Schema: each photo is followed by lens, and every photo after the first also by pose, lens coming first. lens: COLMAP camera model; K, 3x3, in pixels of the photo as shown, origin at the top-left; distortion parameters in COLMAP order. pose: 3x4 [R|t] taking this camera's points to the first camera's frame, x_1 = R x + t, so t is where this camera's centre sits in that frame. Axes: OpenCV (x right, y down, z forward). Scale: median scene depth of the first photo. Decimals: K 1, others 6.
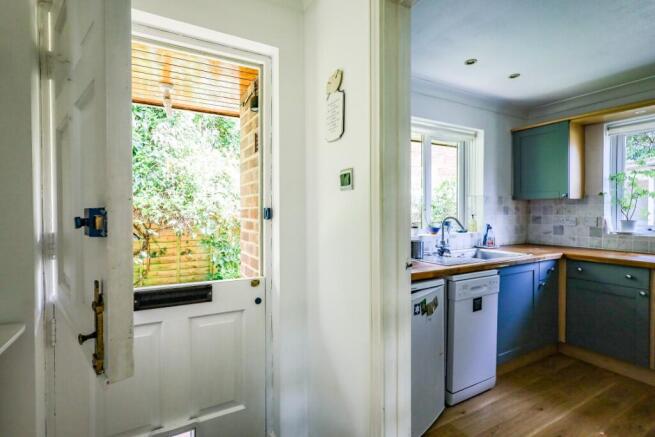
lens RADIAL K [[310.3, 0, 321.7], [0, 310.3, 211.9], [0, 0, 1]] dist [0.000855, -0.000298]
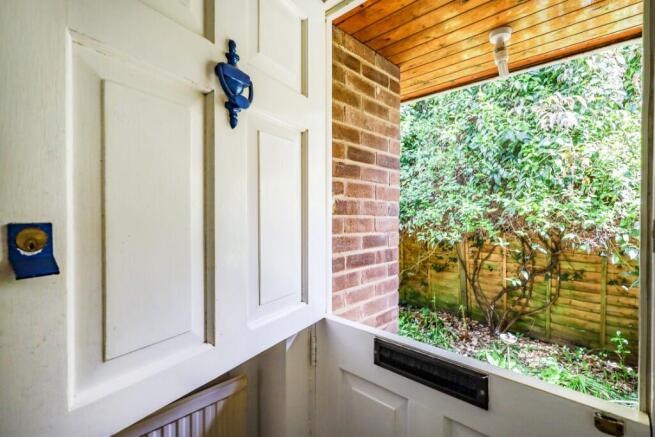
lens RADIAL K [[310.3, 0, 330.3], [0, 310.3, 218.7], [0, 0, 1]] dist [0.000855, -0.000298]
pose [[0.303278, 0.005947, -0.952883, 0.014069], [-0.006570, 0.999970, 0.004149, -0.005093], [0.952879, 0.005002, 0.303308, 0.275582]]
